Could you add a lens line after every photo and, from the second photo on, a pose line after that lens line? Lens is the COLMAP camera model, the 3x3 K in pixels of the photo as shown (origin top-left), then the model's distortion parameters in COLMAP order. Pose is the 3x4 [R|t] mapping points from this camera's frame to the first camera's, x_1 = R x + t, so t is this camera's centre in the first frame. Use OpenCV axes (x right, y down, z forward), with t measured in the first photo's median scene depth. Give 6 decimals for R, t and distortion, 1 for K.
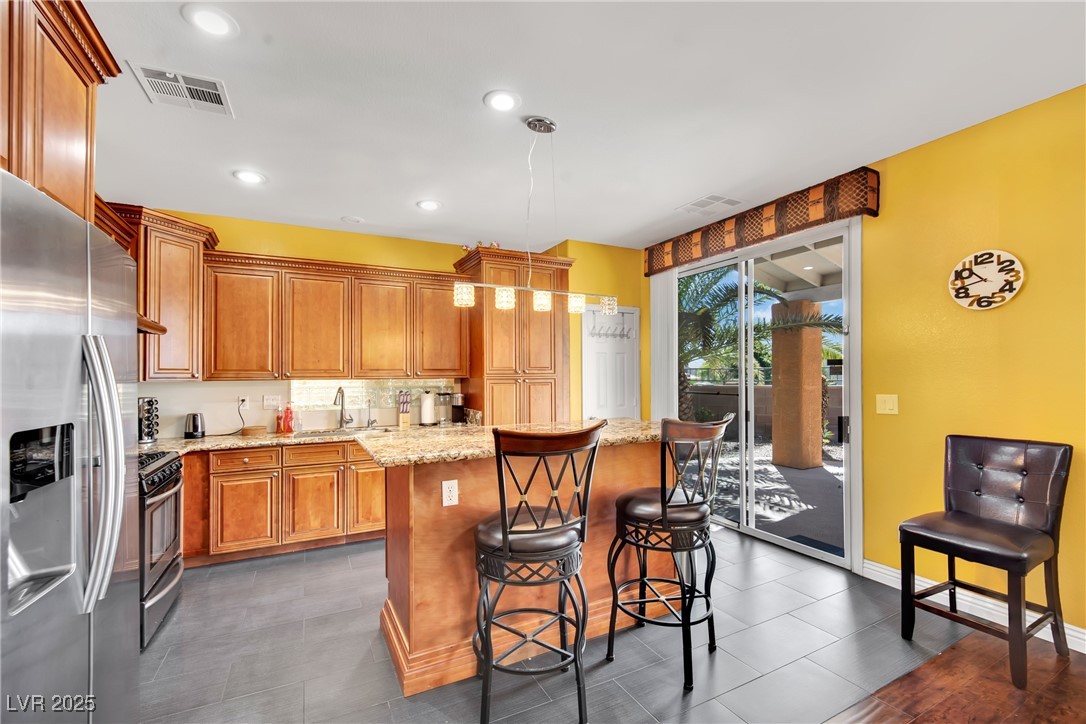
lens RADIAL K [[463.7, 0, 537.5], [0, 463.7, 372.6], [0, 0, 1]] dist [0.002096, -0.001313]
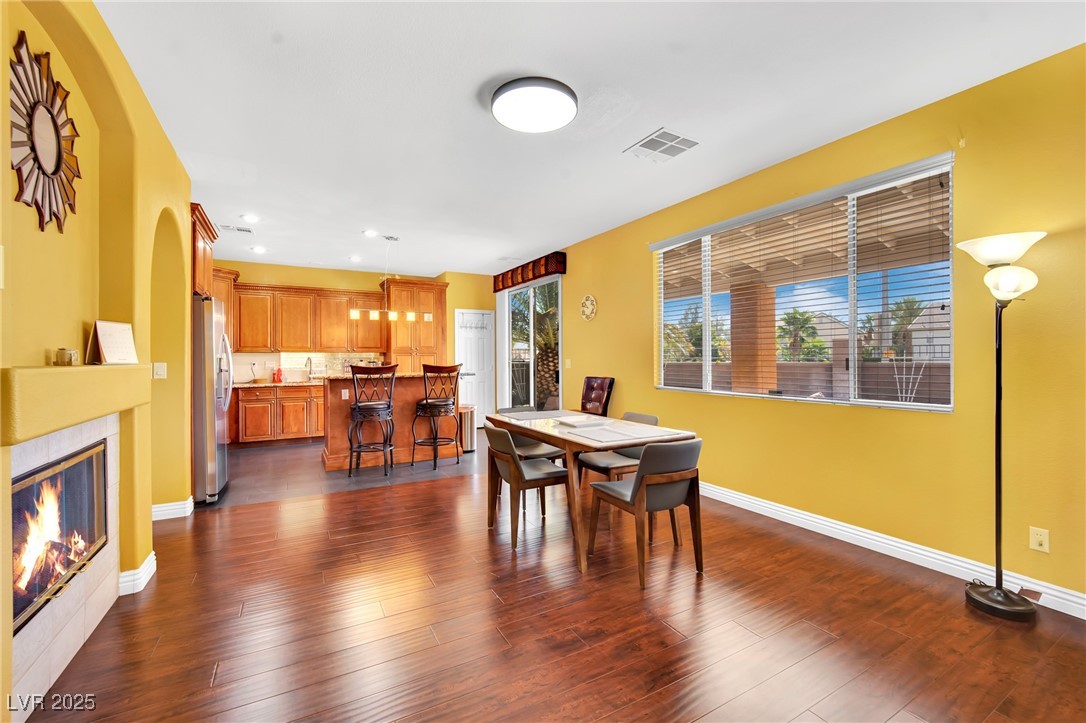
lens RADIAL K [[463.7, 0, 543.8], [0, 463.7, 362.4], [0, 0, 1]] dist [0.002096, -0.001313]
pose [[0.999627, 0.002616, 0.027178, 0.466944], [-0.003046, 0.999871, 0.015784, 0.023374], [-0.027133, -0.015861, 0.999506, -0.878905]]
